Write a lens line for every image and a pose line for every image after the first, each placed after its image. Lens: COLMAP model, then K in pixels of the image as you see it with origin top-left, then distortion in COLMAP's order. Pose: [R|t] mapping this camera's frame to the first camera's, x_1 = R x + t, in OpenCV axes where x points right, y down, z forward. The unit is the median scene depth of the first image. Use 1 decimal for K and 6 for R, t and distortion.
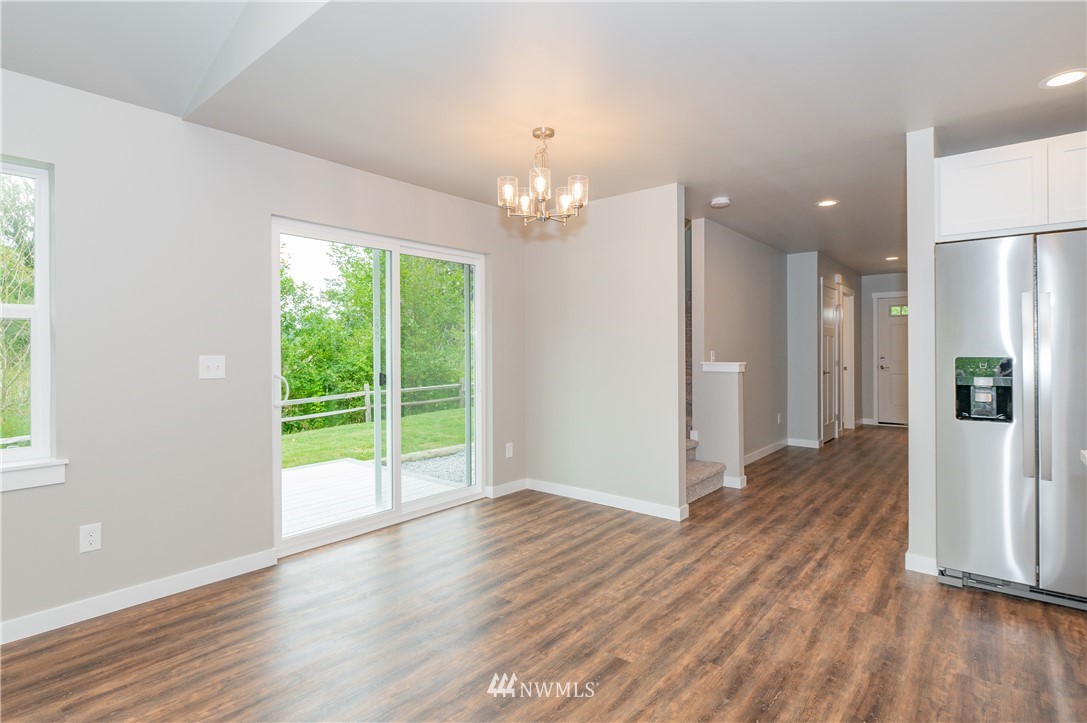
lens RADIAL K [[544.1, 0, 545.7], [0, 544.1, 352.1], [0, 0, 1]] dist [-0.002932, -0.001379]
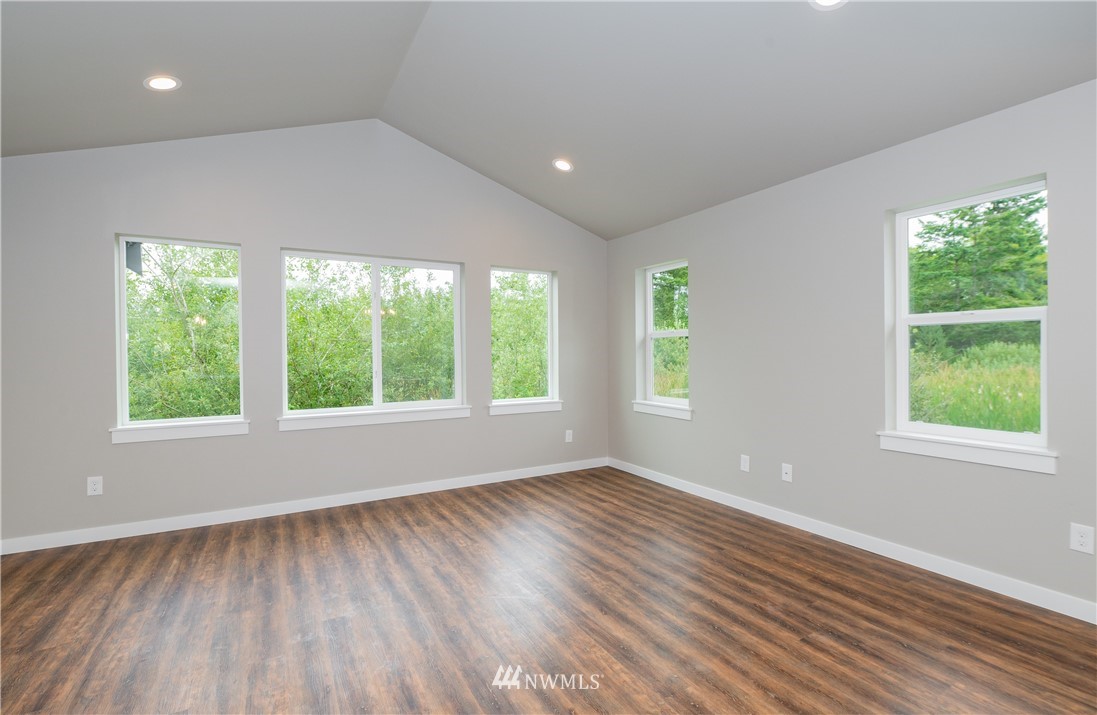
lens RADIAL K [[500.6, 0, 555.6], [0, 500.6, 350.5], [0, 0, 1]] dist [-0.001822, -0.001034]
pose [[-0.352958, -0.000188, -0.935639, 0.320602], [0.006027, 0.999979, -0.002474, 0.000395], [0.935620, -0.006512, -0.352949, 0.408865]]
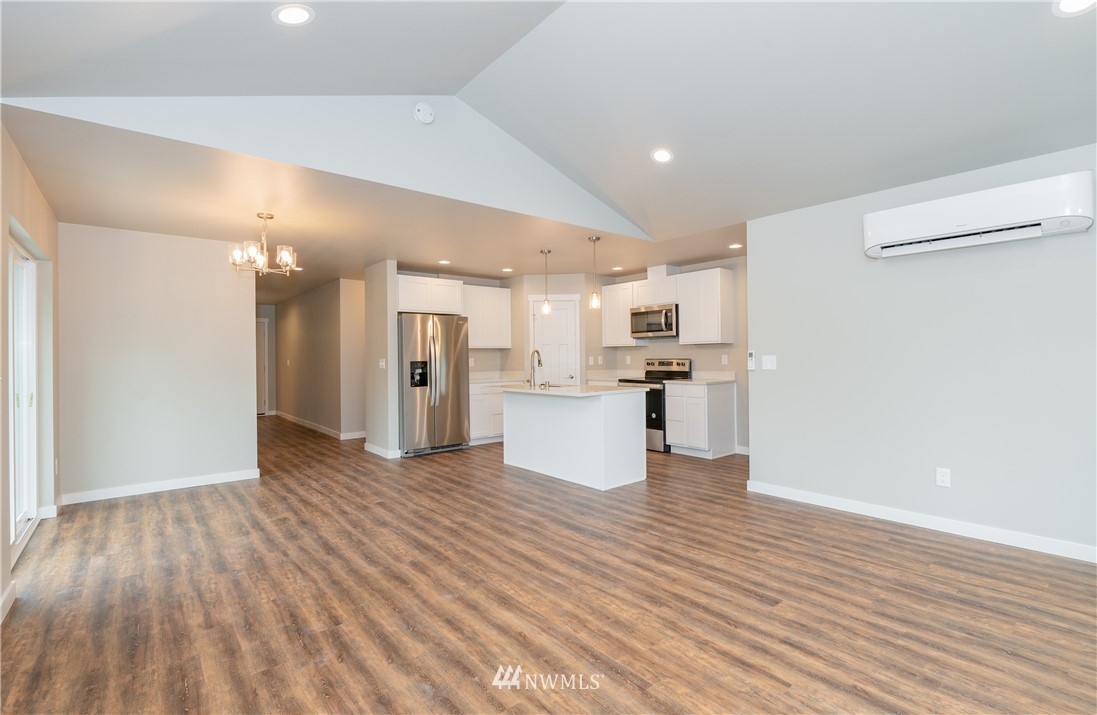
lens RADIAL K [[500.6, 0, 567.1], [0, 500.6, 353.6], [0, 0, 1]] dist [-0.001822, -0.001034]
pose [[0.164134, 0.007979, 0.986406, -1.383460], [0.014330, 0.999842, -0.010472, 0.009500], [-0.986334, 0.015854, 0.163994, -0.053202]]
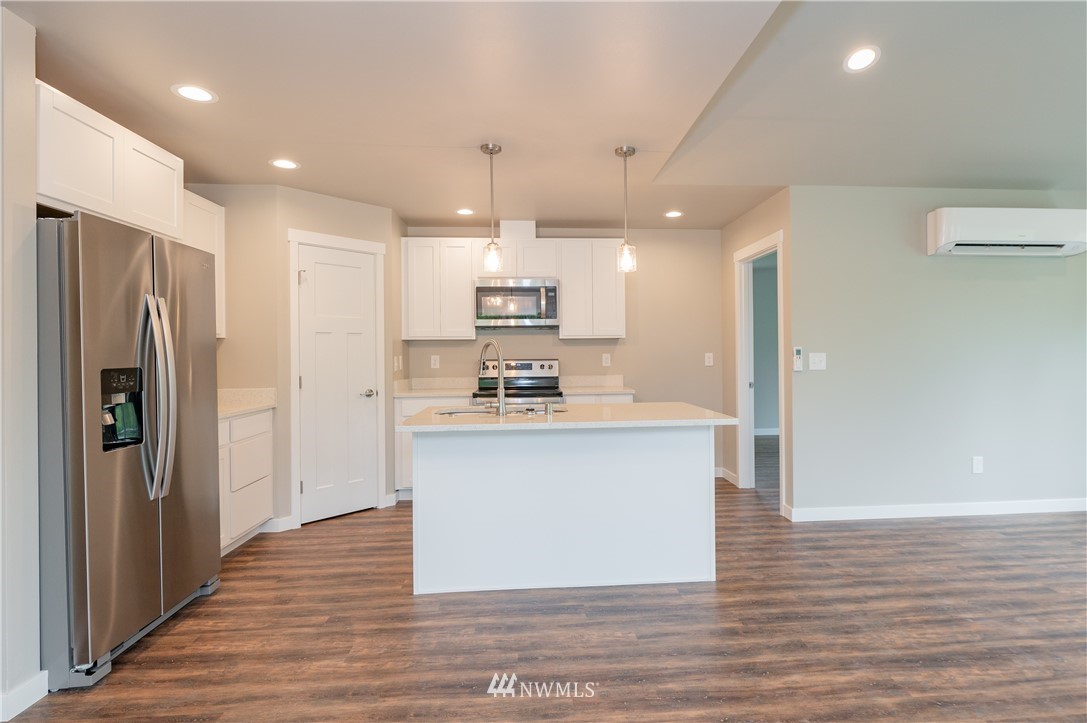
lens RADIAL K [[557.9, 0, 573.9], [0, 557.9, 352.6], [0, 0, 1]] dist [-0.001493, -0.001569]
pose [[-0.699476, 0.012355, 0.714550, -0.261063], [0.015882, 0.999872, -0.001742, -0.001380], [-0.714480, 0.010130, -0.699583, 1.120832]]
